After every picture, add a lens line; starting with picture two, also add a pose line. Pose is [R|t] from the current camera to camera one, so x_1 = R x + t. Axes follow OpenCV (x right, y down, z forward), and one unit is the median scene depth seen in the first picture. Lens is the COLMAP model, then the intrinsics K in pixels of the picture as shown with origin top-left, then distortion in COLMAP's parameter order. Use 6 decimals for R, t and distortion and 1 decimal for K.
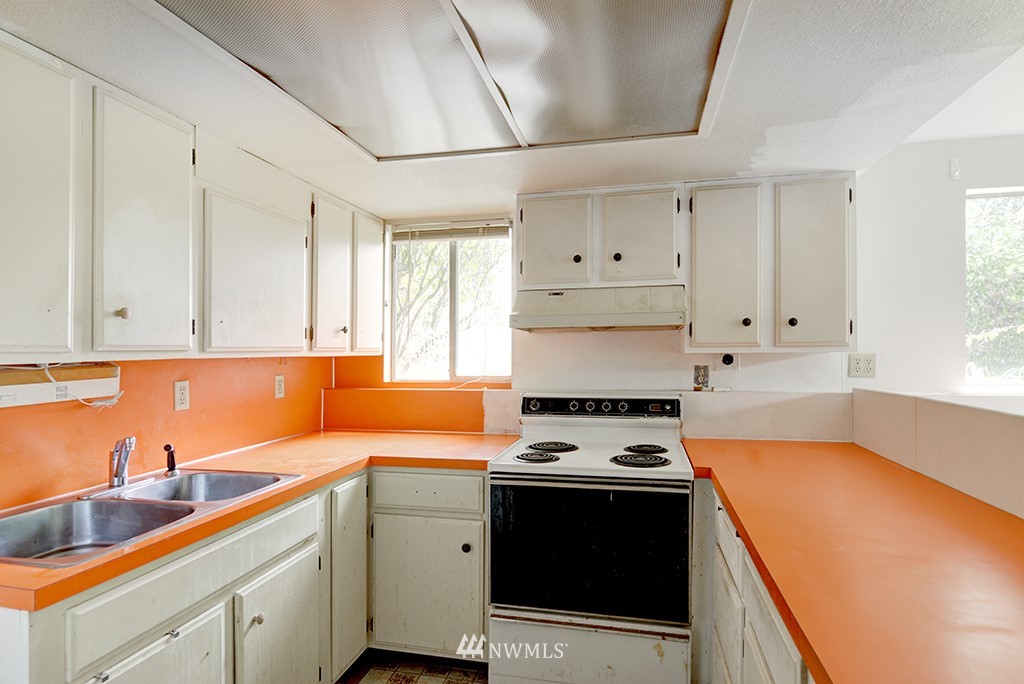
lens RADIAL K [[554.8, 0, 510.7], [0, 554.8, 346.3], [0, 0, 1]] dist [-0.031975, -0.000141]
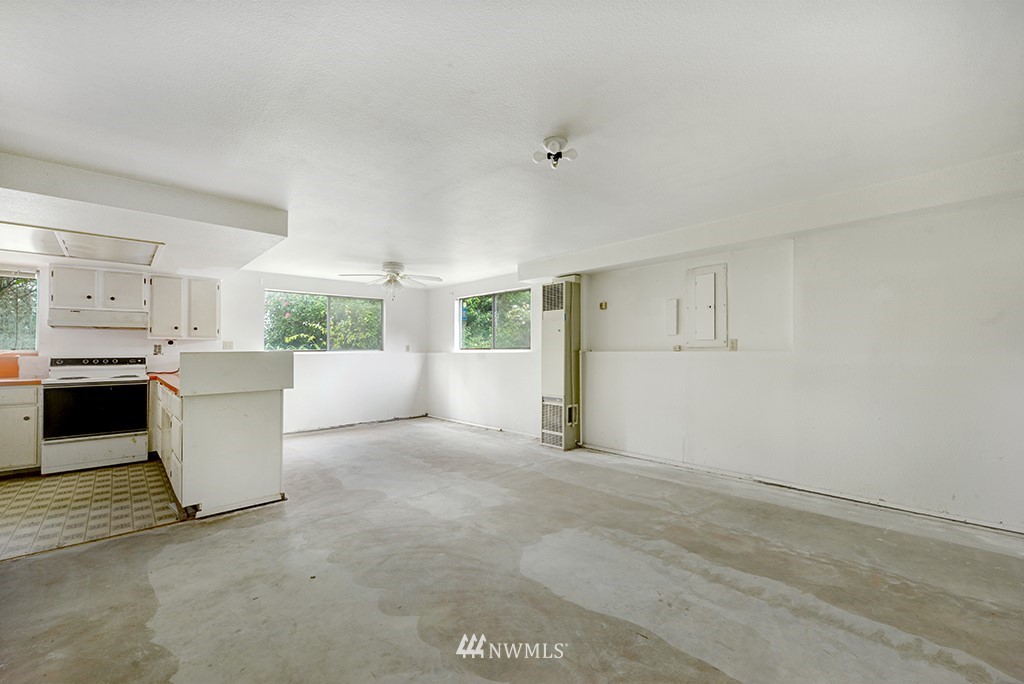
lens RADIAL K [[432.9, 0, 512.7], [0, 432.9, 350.1], [0, 0, 1]] dist [0.013223, -0.000040]
pose [[0.568049, 0.003855, 0.822986, -0.390417], [-0.005339, 0.999985, -0.000999, 0.057471], [-0.822978, -0.003826, 0.568061, -1.539041]]
